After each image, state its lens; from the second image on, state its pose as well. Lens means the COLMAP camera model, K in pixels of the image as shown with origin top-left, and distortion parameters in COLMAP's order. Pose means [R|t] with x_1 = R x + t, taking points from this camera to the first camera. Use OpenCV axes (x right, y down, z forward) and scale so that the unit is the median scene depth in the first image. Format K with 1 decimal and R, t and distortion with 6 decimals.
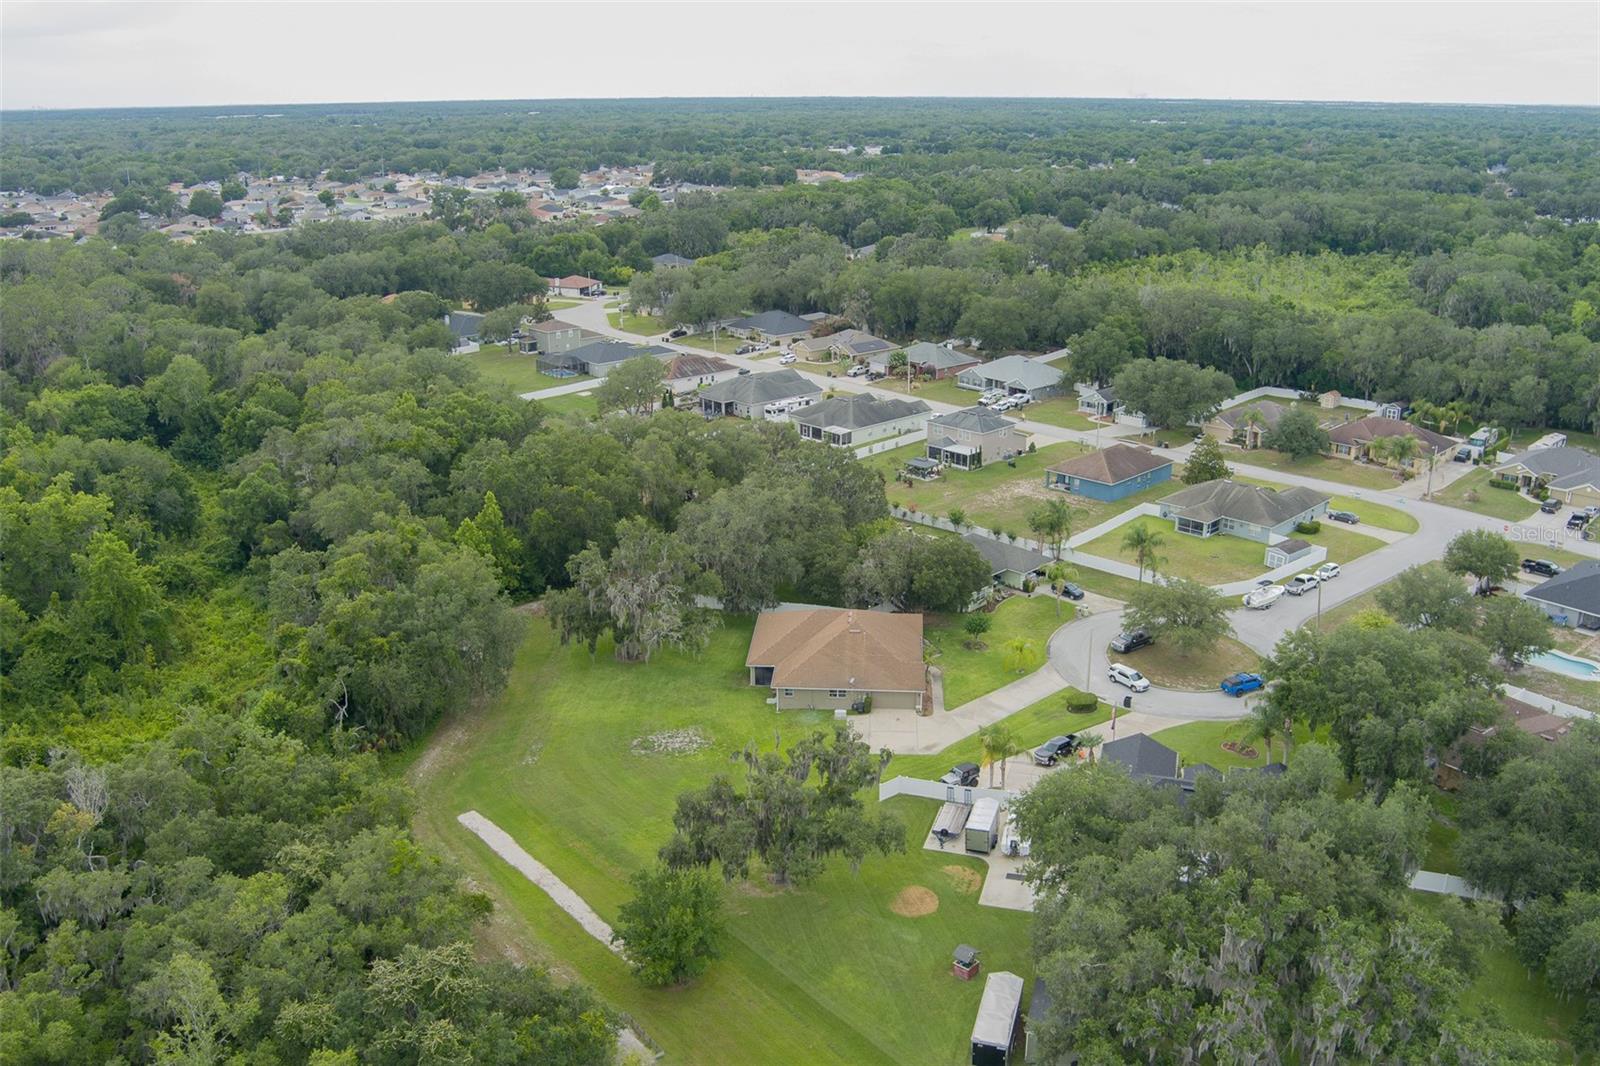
lens RADIAL K [[1317.0, 0, 812.8], [0, 1317.0, 526.6], [0, 0, 1]] dist [-0.068763, 0.025723]
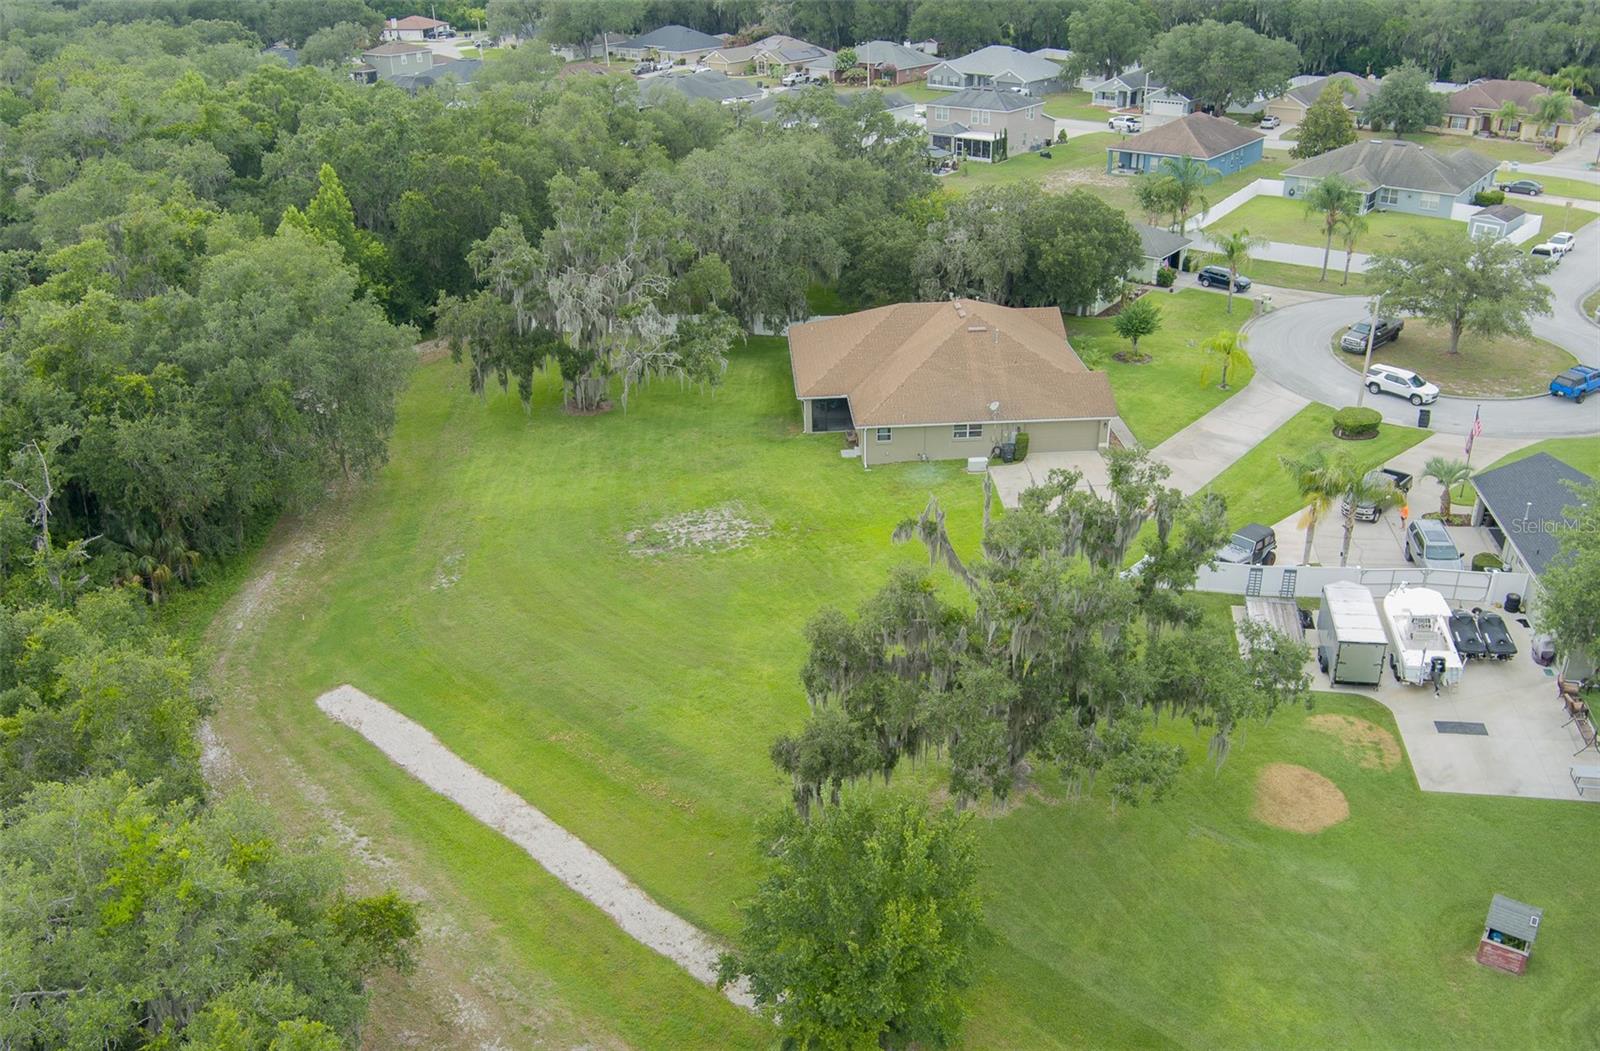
lens RADIAL K [[1300.7, 0, 800.0], [0, 1300.7, 525.5], [0, 0, 1]] dist [-0.065976, 0.001214]
pose [[0.993496, -0.070455, 0.089452, -0.103102], [0.057734, 0.988805, 0.137588, 0.080013], [-0.098144, -0.131529, 0.986442, 0.409375]]
